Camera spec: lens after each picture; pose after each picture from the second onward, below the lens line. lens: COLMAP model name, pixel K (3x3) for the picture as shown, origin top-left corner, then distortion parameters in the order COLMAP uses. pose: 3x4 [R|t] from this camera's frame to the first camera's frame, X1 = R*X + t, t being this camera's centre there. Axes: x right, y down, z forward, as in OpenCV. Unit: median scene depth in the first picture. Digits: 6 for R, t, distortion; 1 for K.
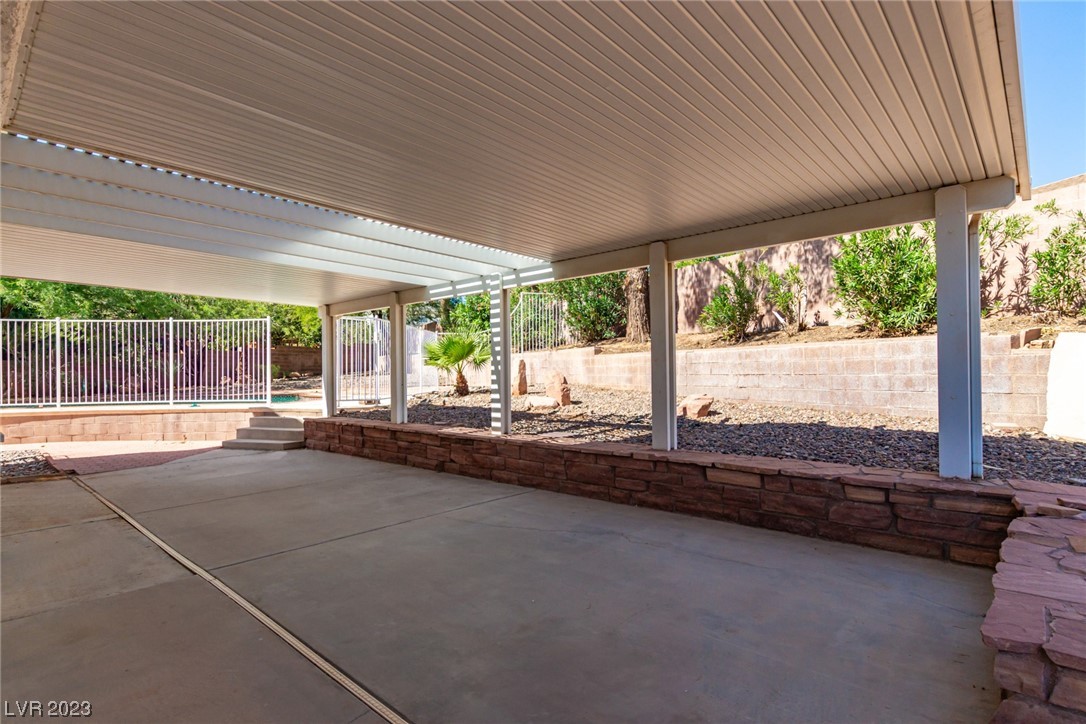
lens RADIAL K [[549.3, 0, 537.0], [0, 549.3, 367.1], [0, 0, 1]] dist [-0.000701, -0.000770]
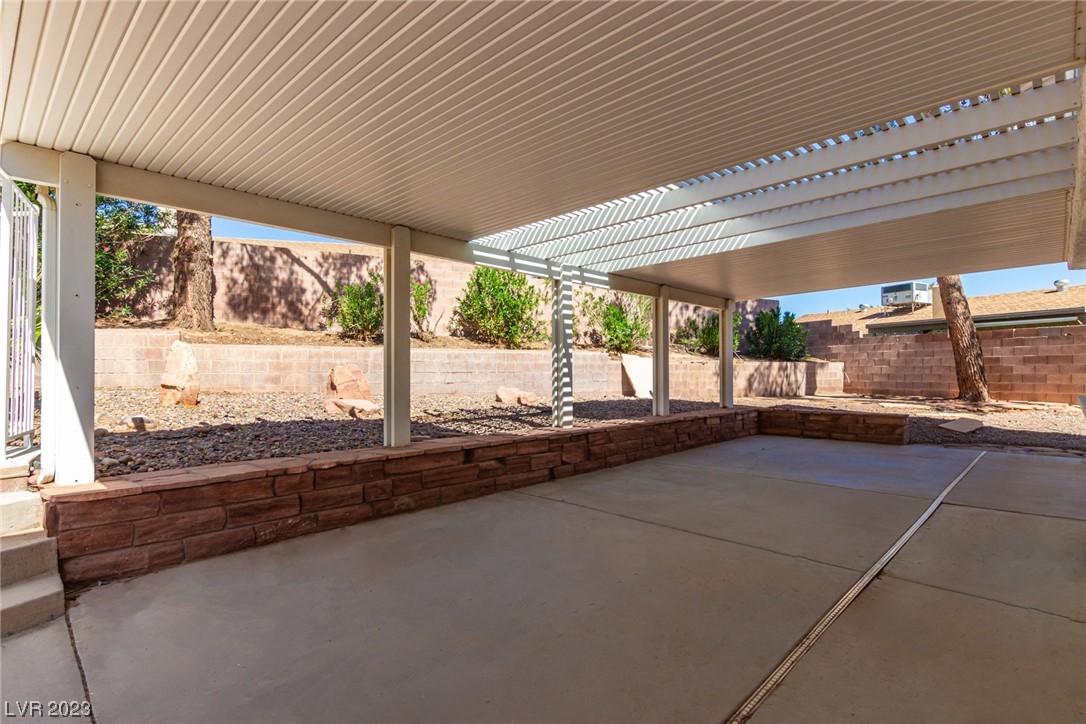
lens RADIAL K [[549.3, 0, 506.6], [0, 549.3, 373.5], [0, 0, 1]] dist [-0.000701, -0.000770]
pose [[0.039753, 0.010494, 0.999154, -0.746443], [-0.007439, 0.999920, -0.010206, 0.025117], [-0.999182, -0.007027, 0.039828, 0.753985]]
